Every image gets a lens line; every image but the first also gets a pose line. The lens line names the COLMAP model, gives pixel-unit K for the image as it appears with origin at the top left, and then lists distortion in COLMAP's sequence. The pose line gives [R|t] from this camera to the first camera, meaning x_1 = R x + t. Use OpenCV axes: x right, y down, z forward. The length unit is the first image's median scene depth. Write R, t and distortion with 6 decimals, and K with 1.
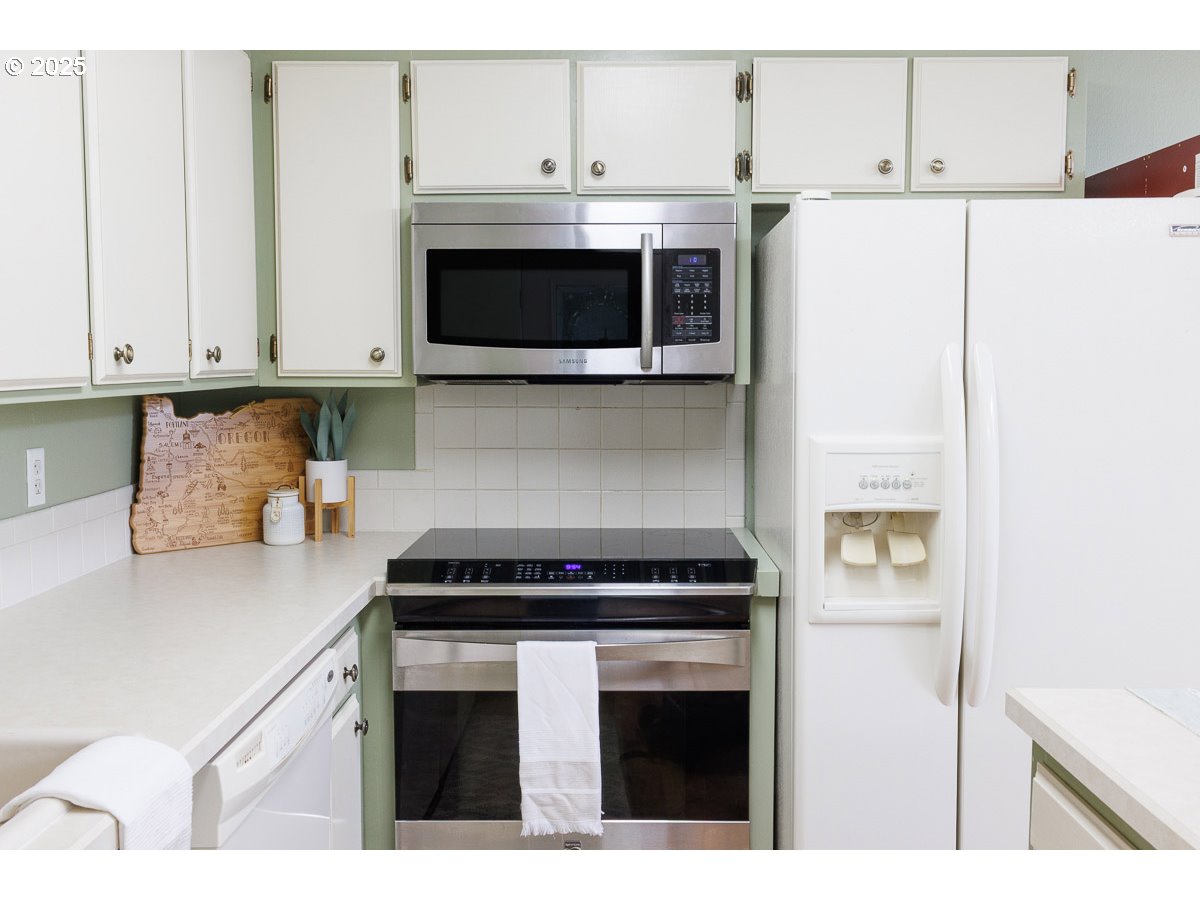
lens RADIAL K [[1153.5, 0, 600.0], [0, 1153.5, 450.0], [0, 0, 1]] dist [0.008521, 0.003326]
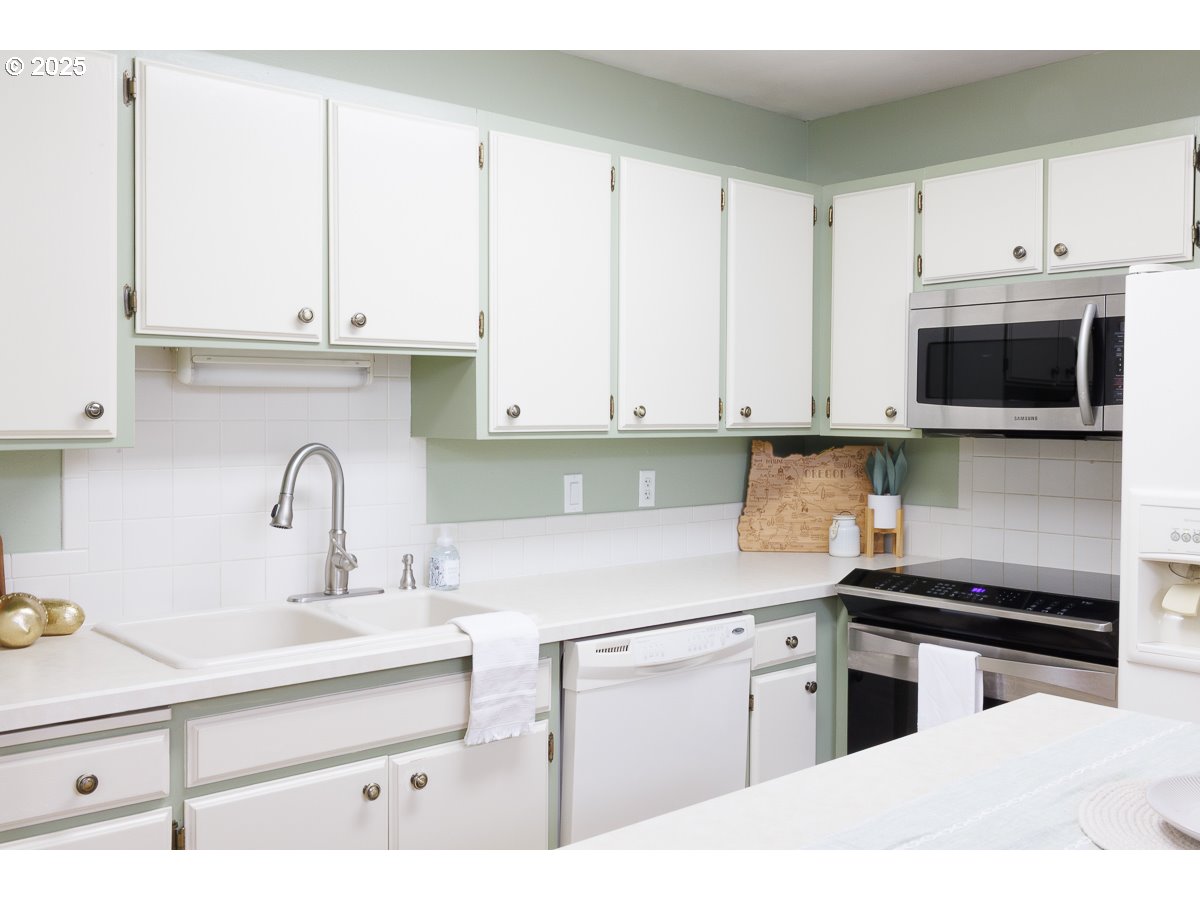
lens RADIAL K [[1153.5, 0, 600.0], [0, 1153.5, 450.0], [0, 0, 1]] dist [0.008521, 0.003326]
pose [[0.658923, 0.028182, -0.751683, 0.539566], [-0.064472, 0.997737, -0.019109, 0.004112], [0.749443, 0.061054, 0.659248, -0.077437]]
